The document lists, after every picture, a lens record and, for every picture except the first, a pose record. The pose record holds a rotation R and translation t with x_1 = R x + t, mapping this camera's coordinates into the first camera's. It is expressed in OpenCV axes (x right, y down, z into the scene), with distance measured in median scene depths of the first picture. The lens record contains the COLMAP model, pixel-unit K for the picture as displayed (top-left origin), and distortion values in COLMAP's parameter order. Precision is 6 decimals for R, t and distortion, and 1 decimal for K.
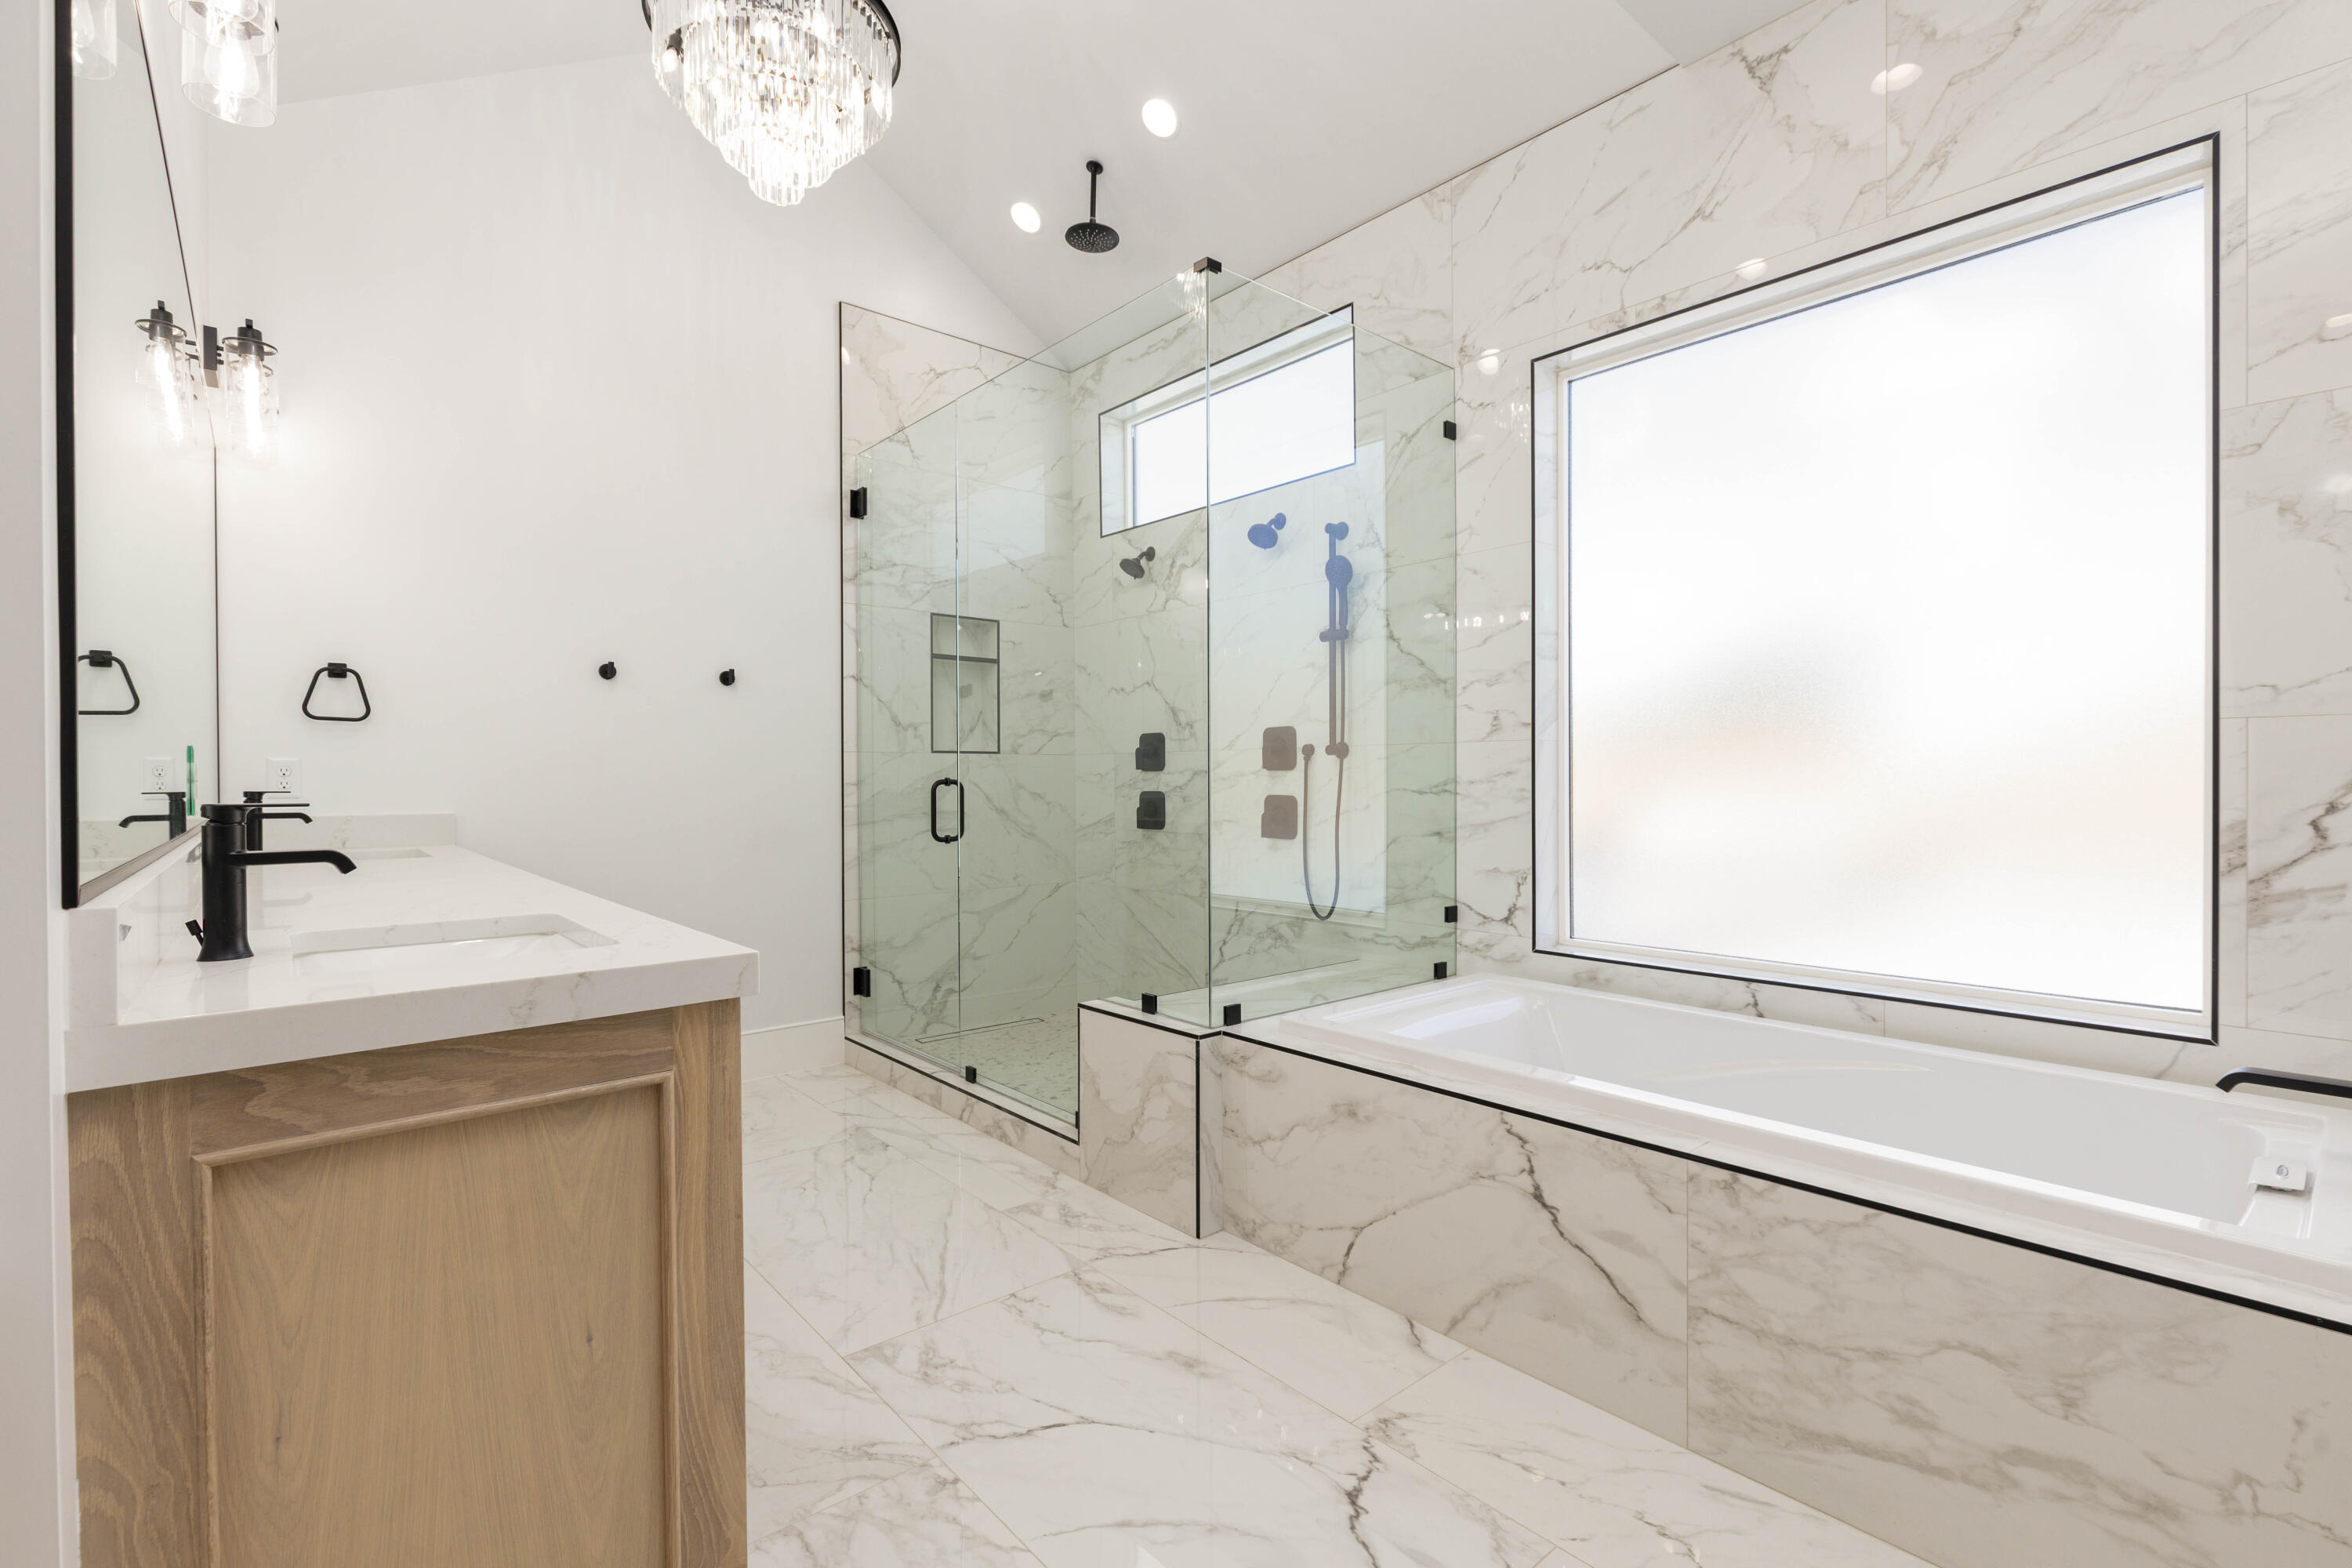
lens RADIAL K [[1052.2, 0, 1170.4], [0, 1052.2, 783.5], [0, 0, 1]] dist [-0.000446, -0.000838]
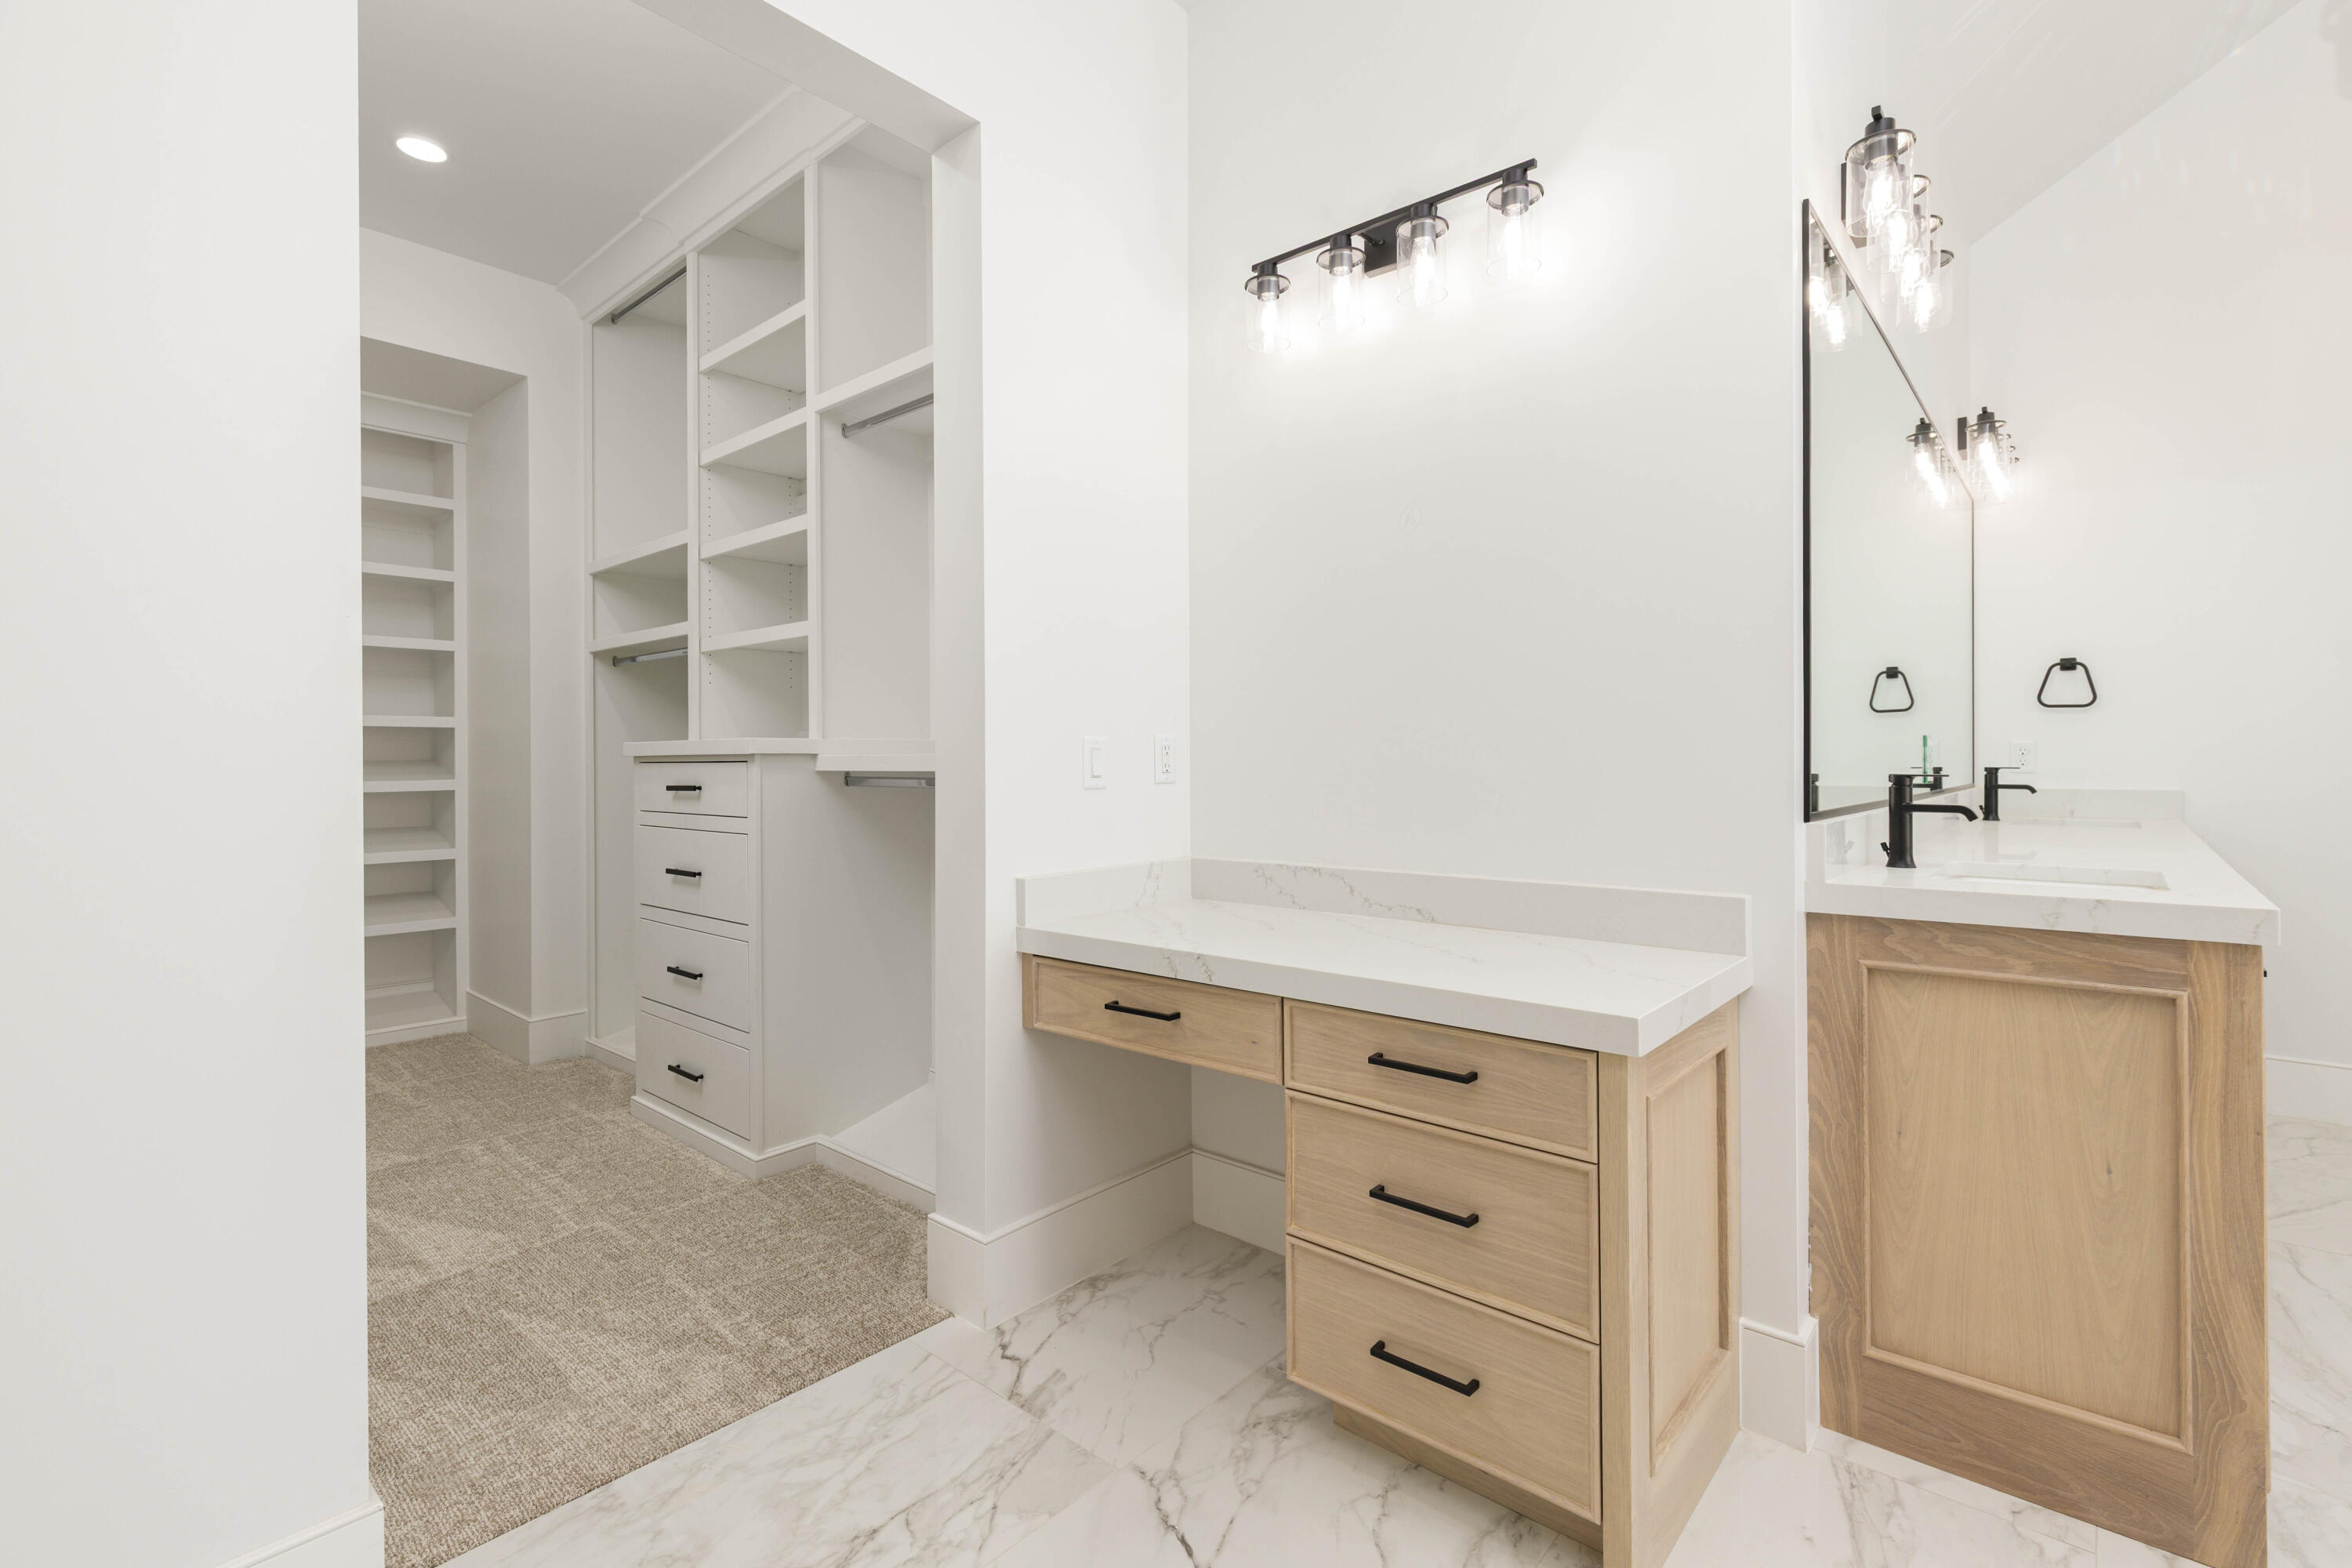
lens RADIAL K [[1052.2, 0, 1184.1], [0, 1052.2, 771.8], [0, 0, 1]] dist [-0.000446, -0.000838]
pose [[0.143673, 0.013895, -0.989528, 0.587044], [-0.002776, 0.999903, 0.013637, -0.003474], [0.989621, 0.000788, 0.143698, -0.363407]]
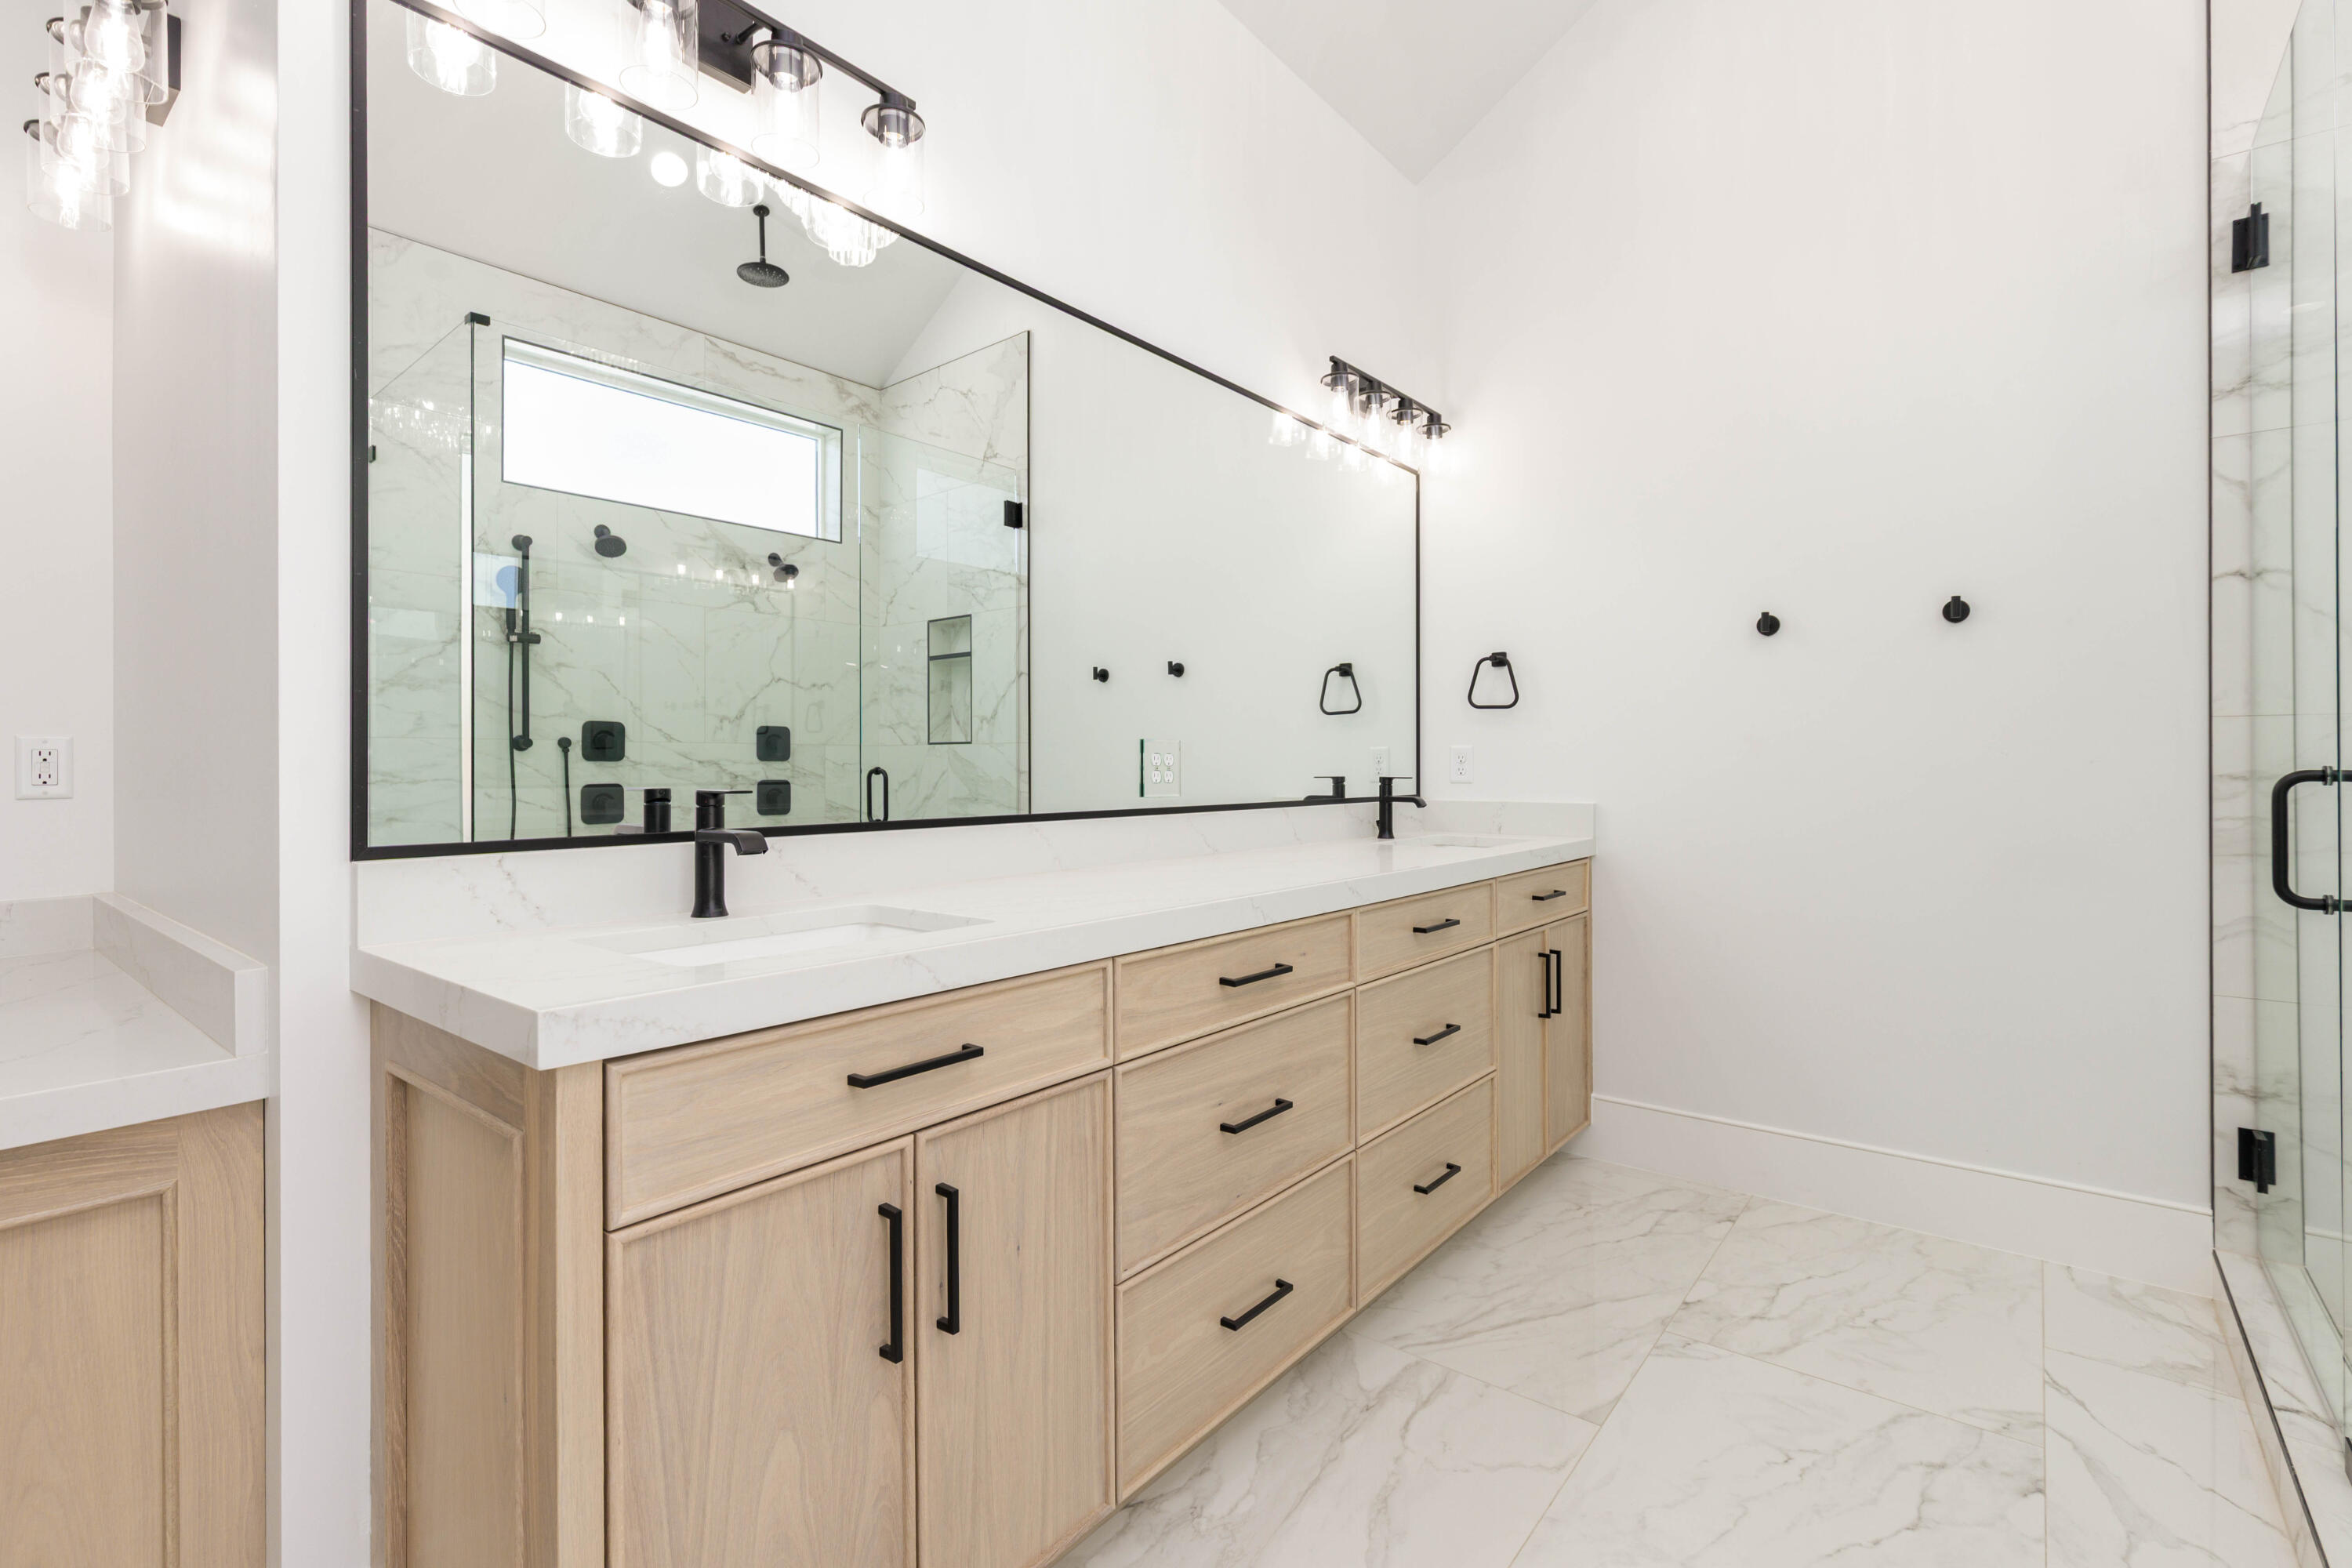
lens RADIAL K [[1052.2, 0, 1155.8], [0, 1052.2, 763.7], [0, 0, 1]] dist [-0.000446, -0.000838]
pose [[0.185045, 0.001916, -0.982728, 0.402508], [-0.004791, 0.999988, 0.001048, -0.014928], [0.982718, 0.004515, 0.185052, 1.285974]]
